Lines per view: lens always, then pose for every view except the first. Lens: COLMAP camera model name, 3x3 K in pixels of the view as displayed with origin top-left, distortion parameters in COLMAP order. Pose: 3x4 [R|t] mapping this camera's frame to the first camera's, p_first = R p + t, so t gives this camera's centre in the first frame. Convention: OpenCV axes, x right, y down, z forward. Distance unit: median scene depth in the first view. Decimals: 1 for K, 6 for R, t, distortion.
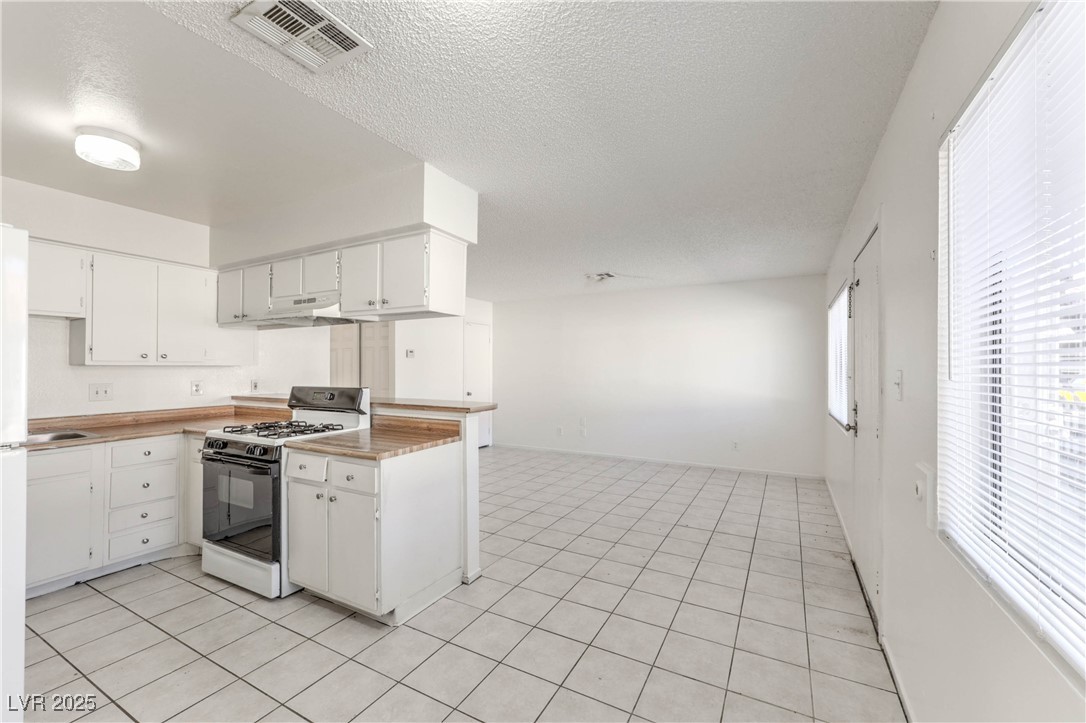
lens RADIAL K [[444.1, 0, 543.0], [0, 444.1, 361.5], [0, 0, 1]] dist [0.015825, -0.000038]
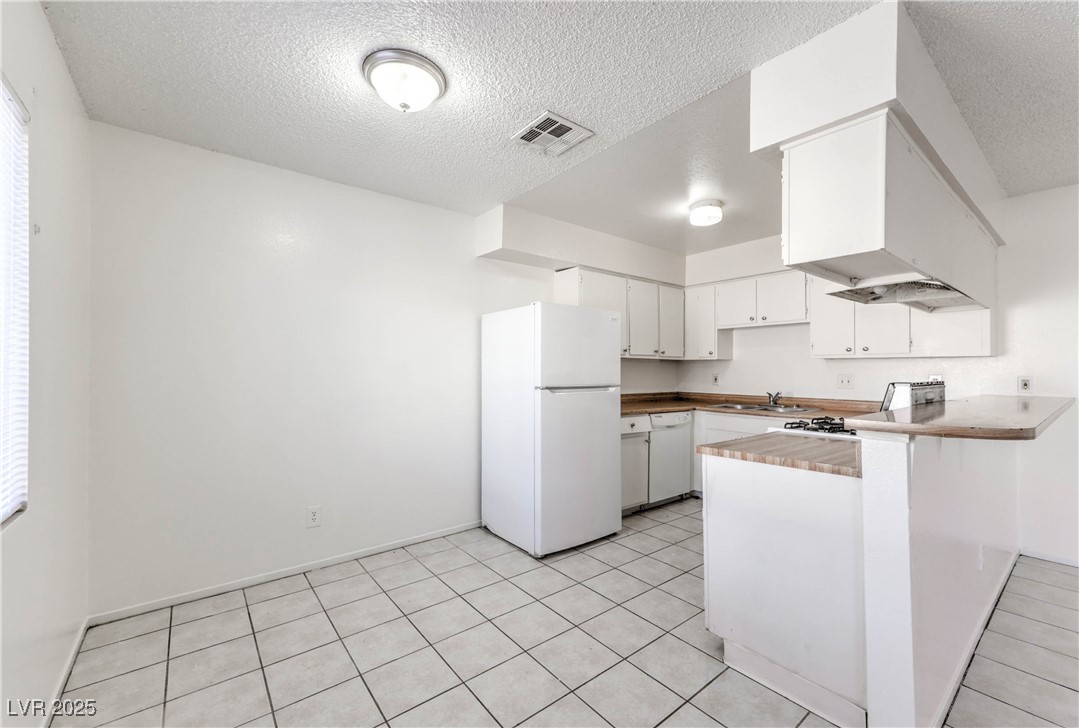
lens RADIAL K [[436.1, 0, 539.5], [0, 436.1, 364.0], [0, 0, 1]] dist [0.000926, 0.000025]
pose [[-0.384918, -0.012474, -0.922867, 0.422652], [0.007210, 0.999838, -0.016522, 0.037649], [0.922923, -0.013014, -0.384765, 0.755010]]
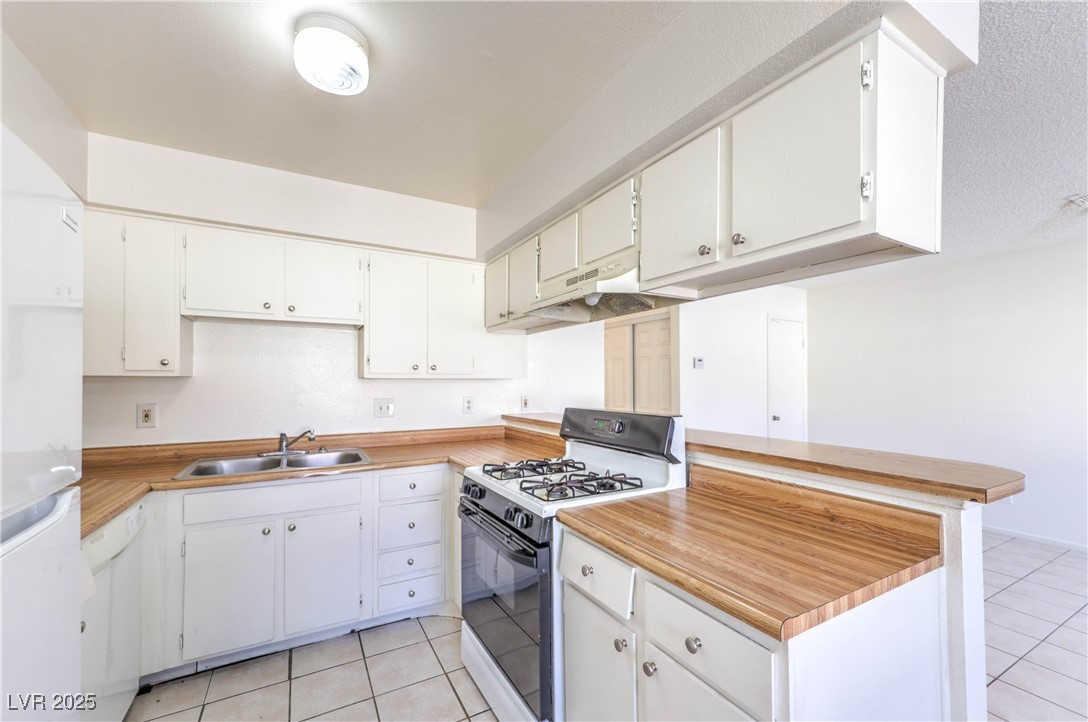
lens RADIAL K [[449.0, 0, 544.0], [0, 449.0, 361.0], [0, 0, 1]] dist [0.000336, 0.000004]
pose [[0.853225, -0.023456, -0.521016, -0.246272], [0.006313, 0.999379, -0.034652, 0.007195], [0.521505, 0.026277, 0.852843, 0.422854]]
